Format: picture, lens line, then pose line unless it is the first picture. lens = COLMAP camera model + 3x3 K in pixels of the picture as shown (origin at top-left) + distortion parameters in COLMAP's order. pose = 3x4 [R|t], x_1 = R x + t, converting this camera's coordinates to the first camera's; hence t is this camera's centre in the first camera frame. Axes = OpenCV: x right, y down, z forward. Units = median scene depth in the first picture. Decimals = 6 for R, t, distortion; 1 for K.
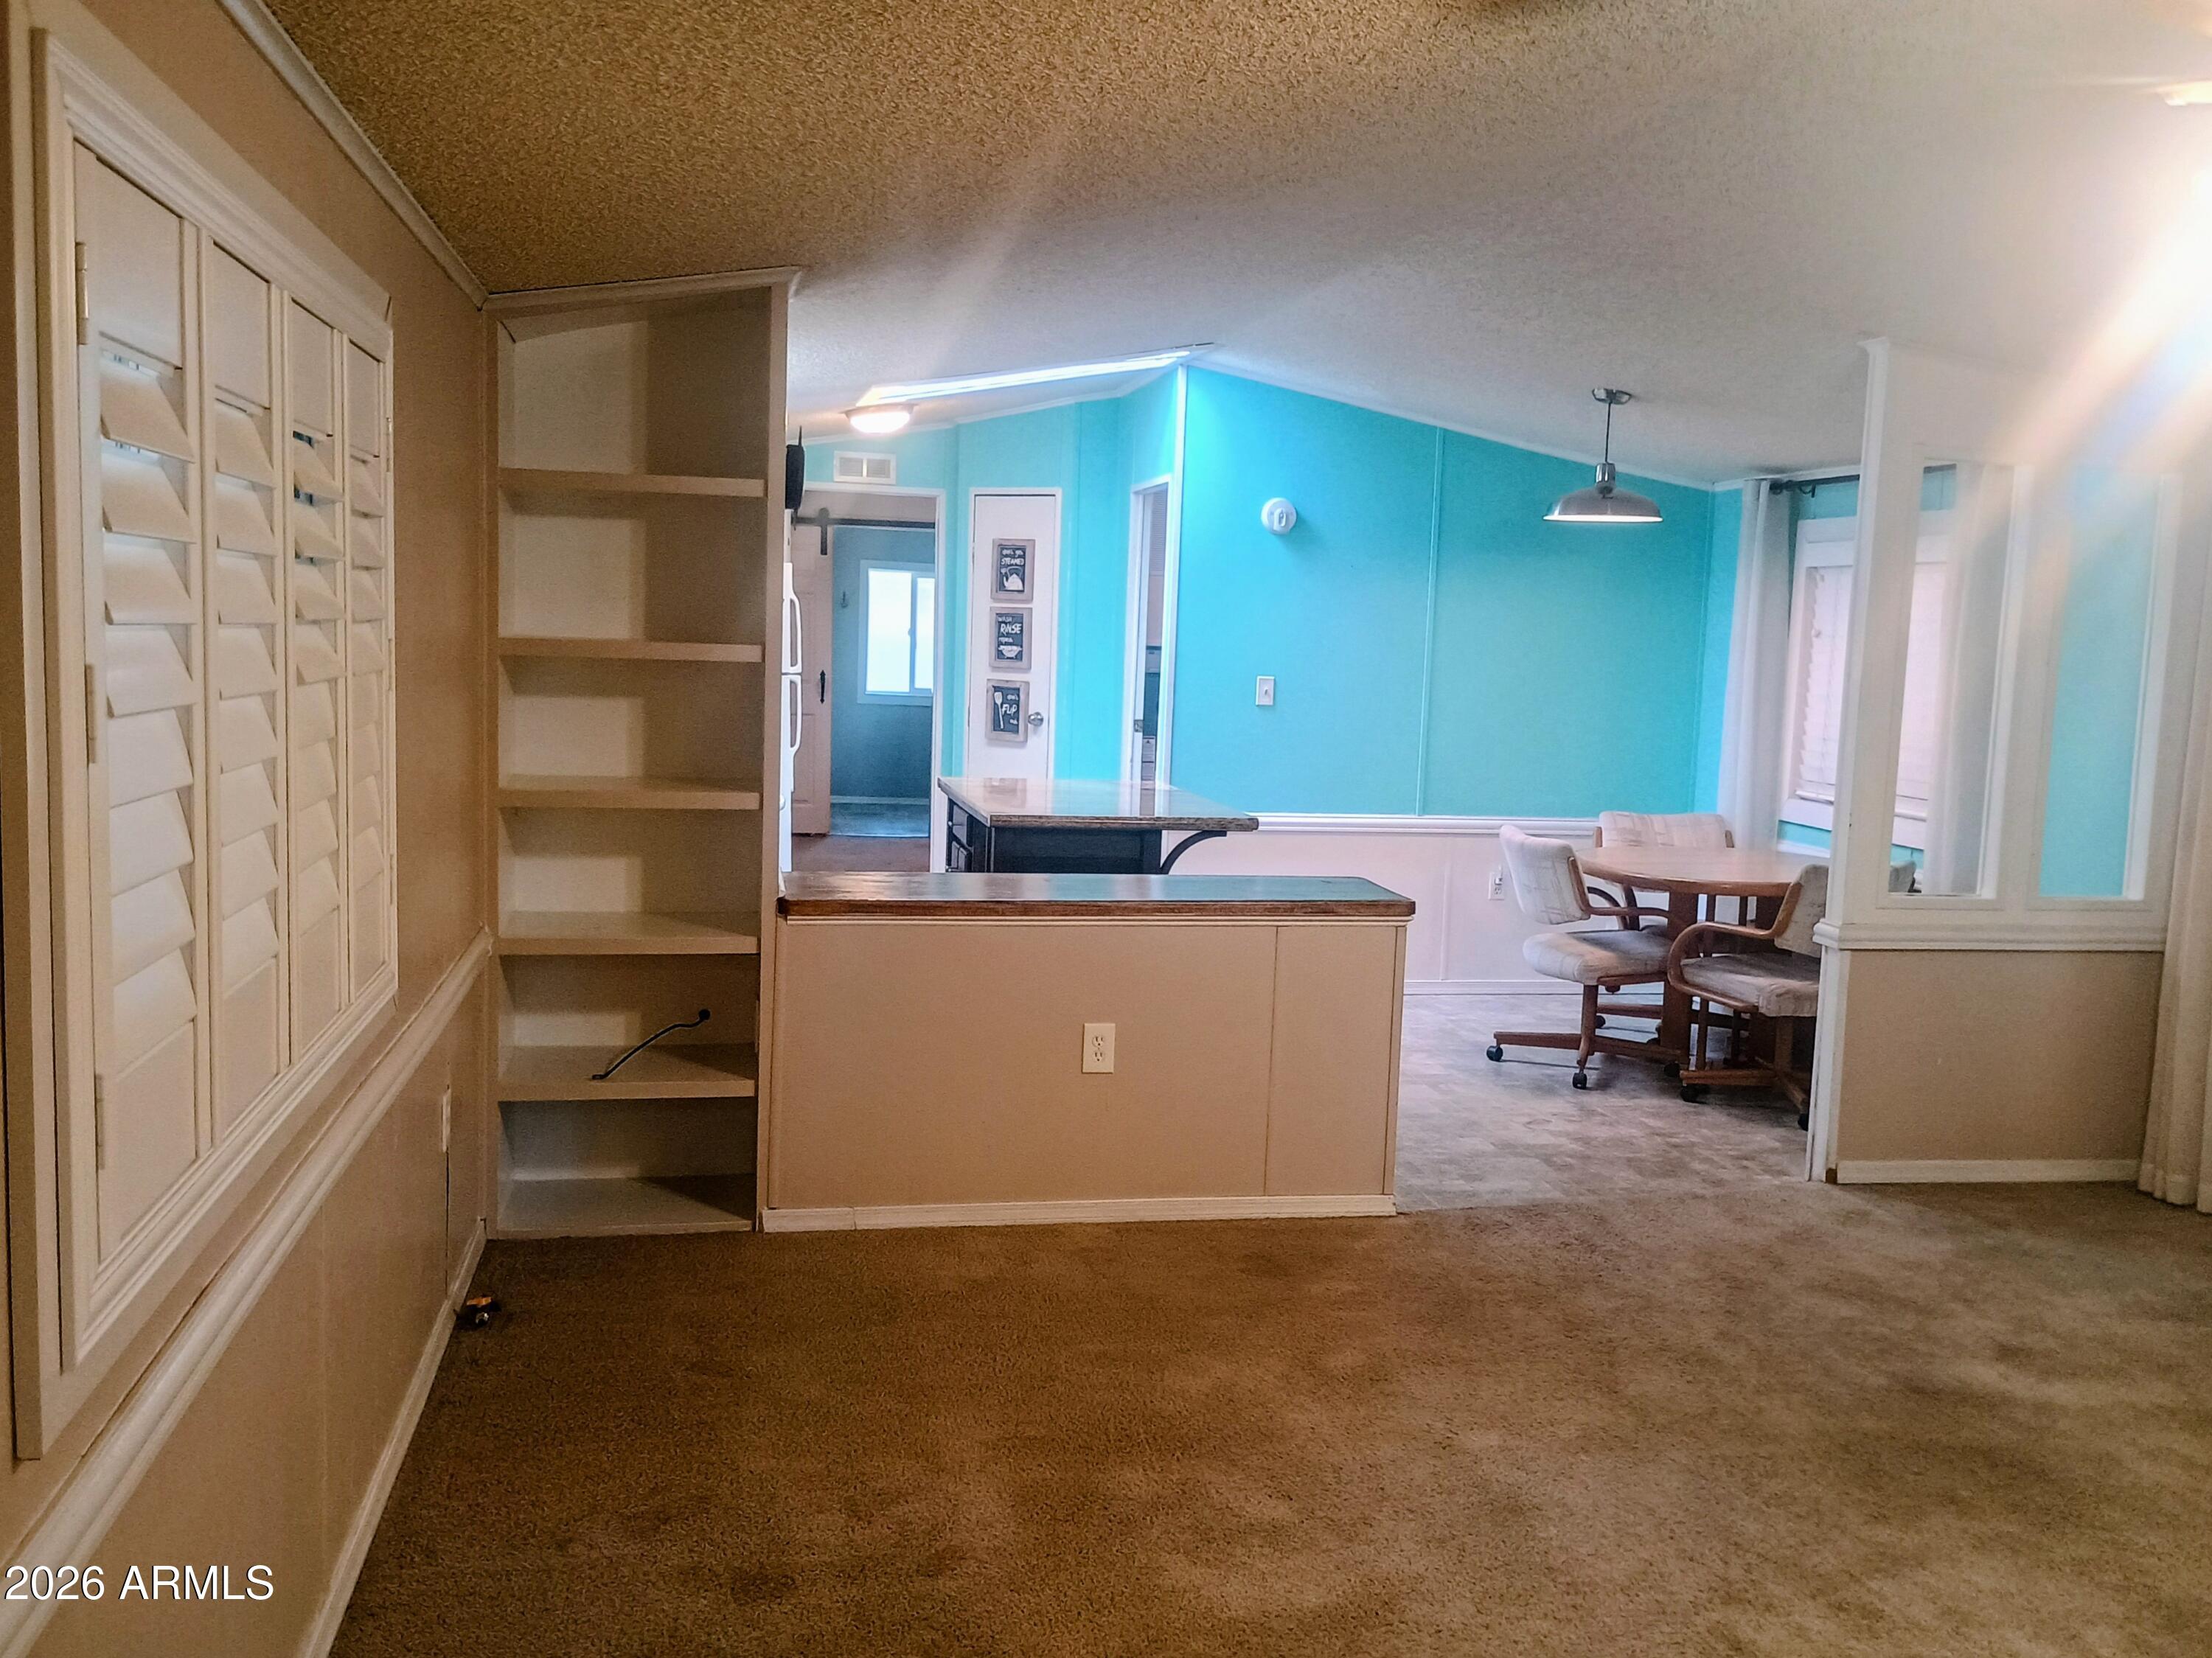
lens RADIAL K [[1961.1, 0, 1106.0], [0, 1961.1, 829.0], [0, 0, 1]] dist [0.029161, 0.002934]
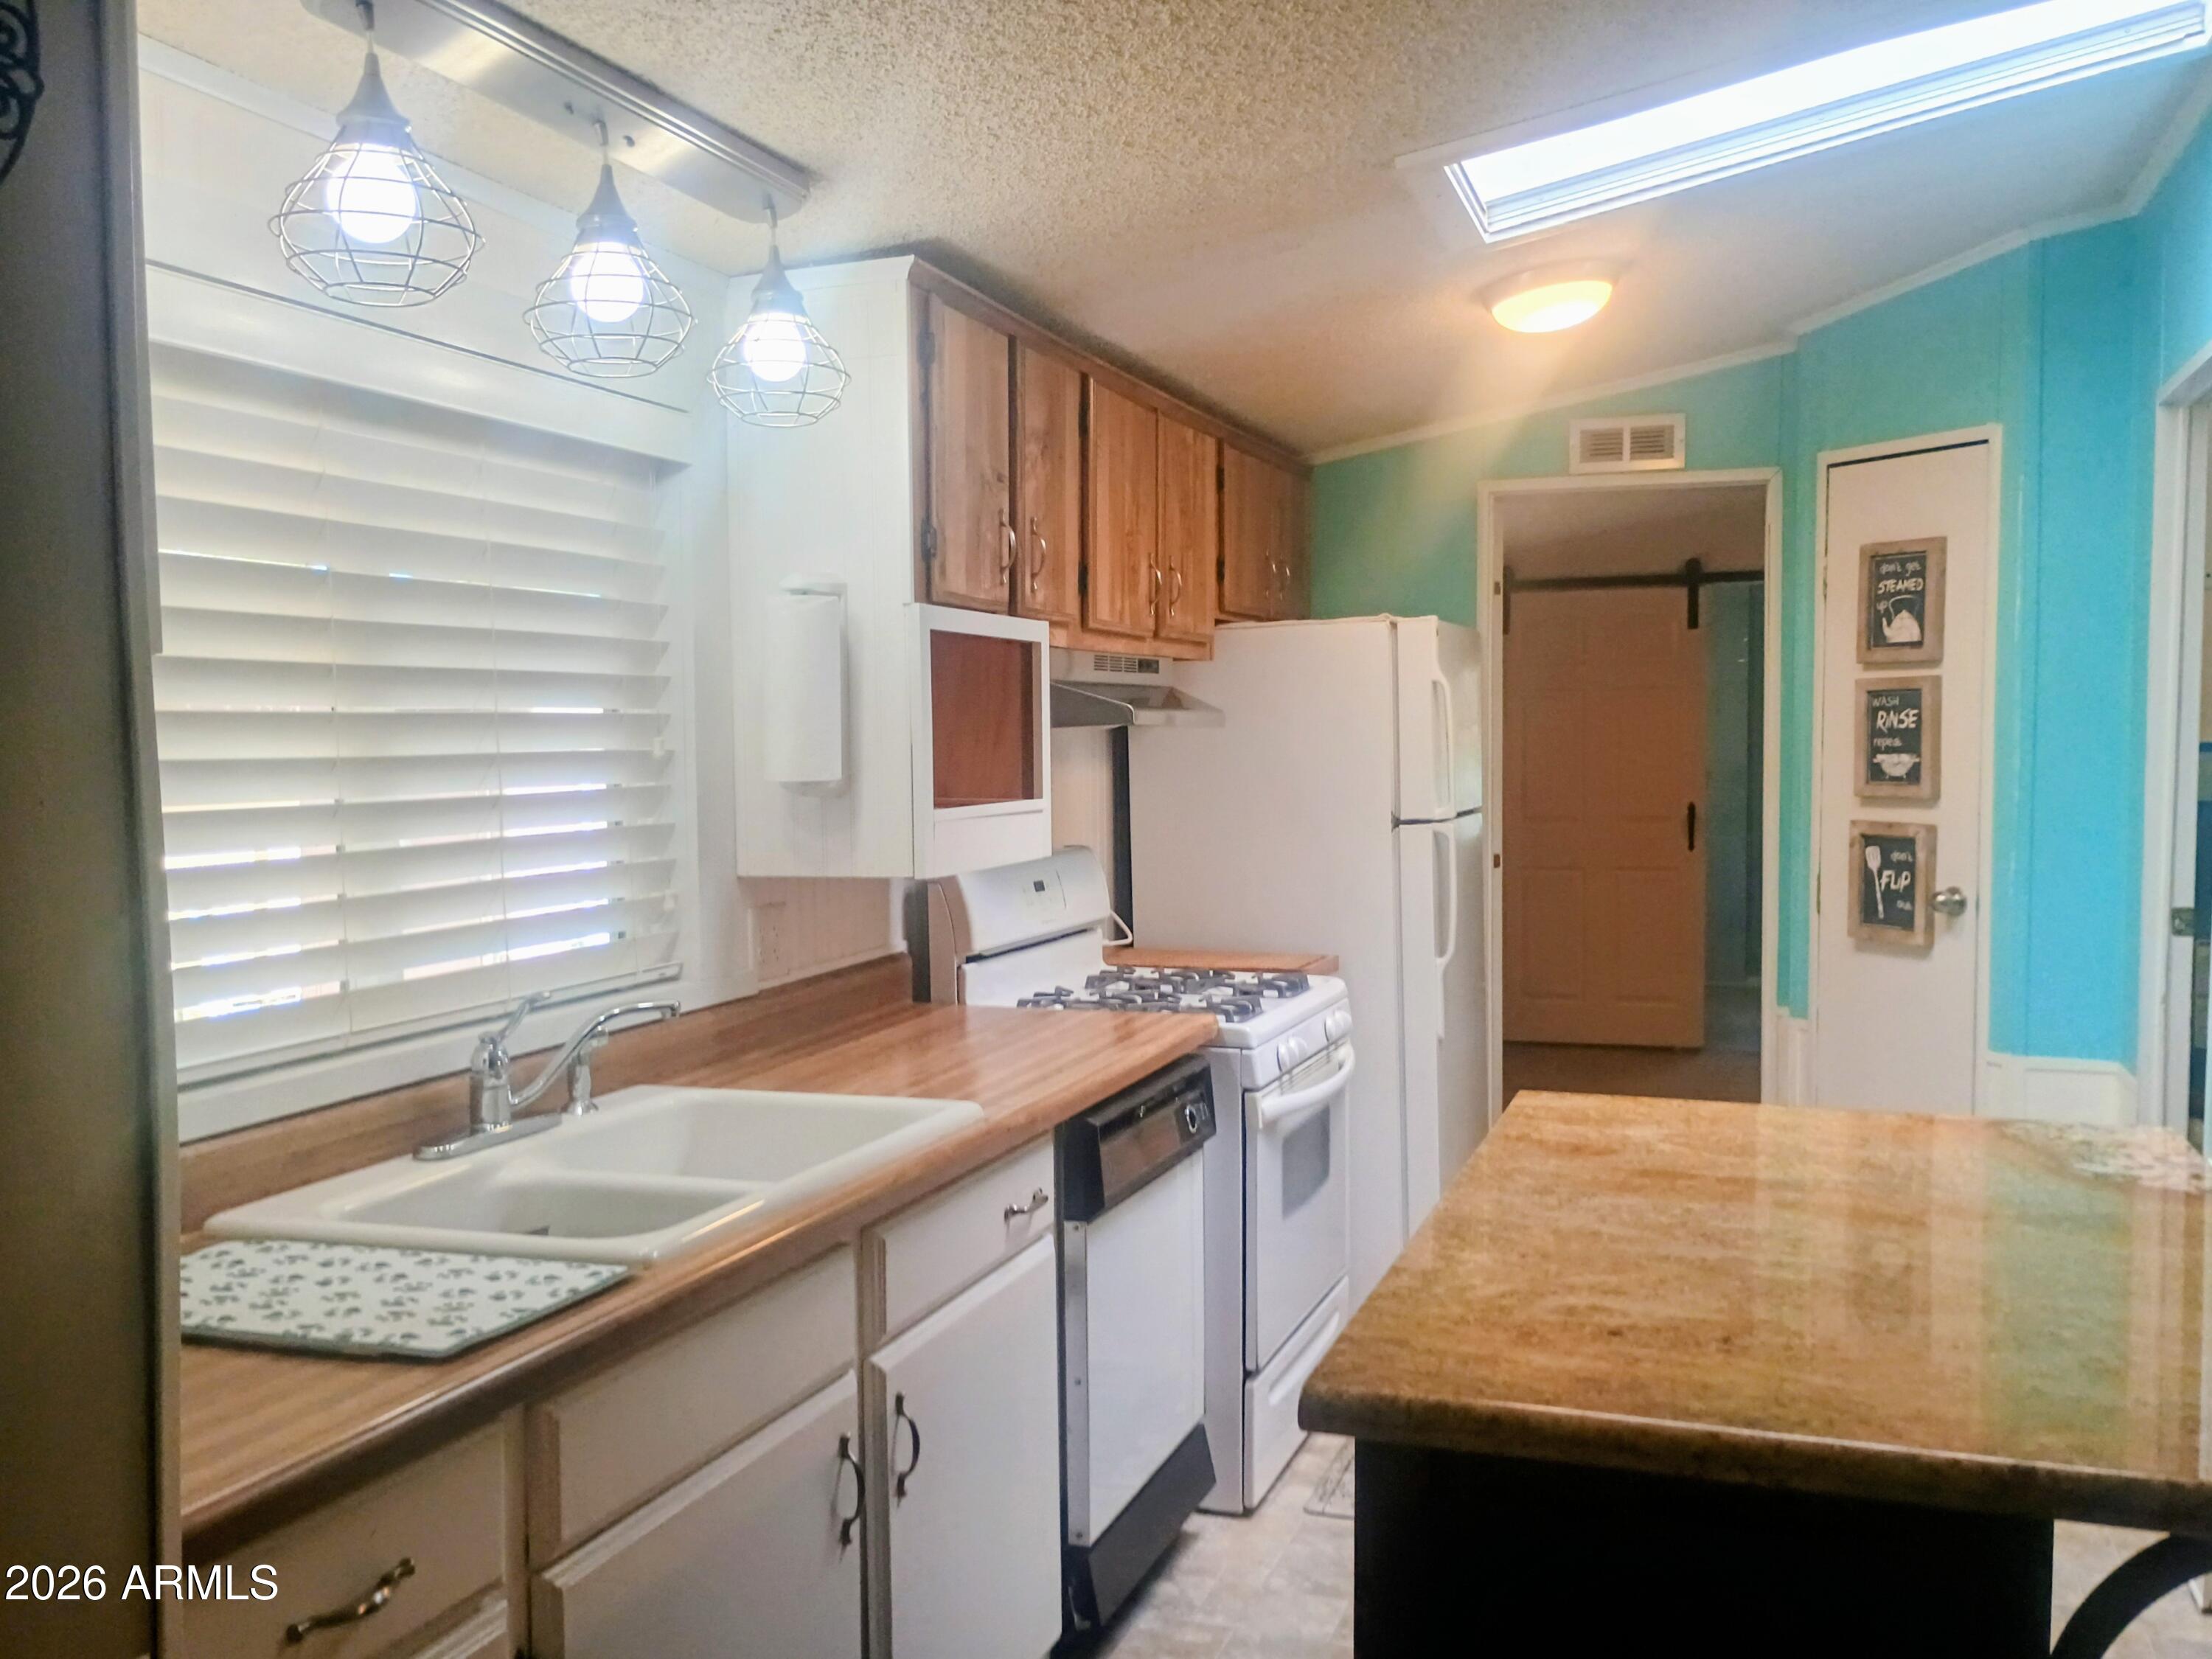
lens RADIAL K [[1961.3, 0, 1106.0], [0, 1961.3, 829.5], [0, 0, 1]] dist [0.029161, 0.002934]
pose [[0.861332, -0.010971, -0.507924, 0.032710], [-0.022415, 0.997973, -0.059566, -0.039833], [0.507548, 0.062692, 0.859340, 0.468606]]
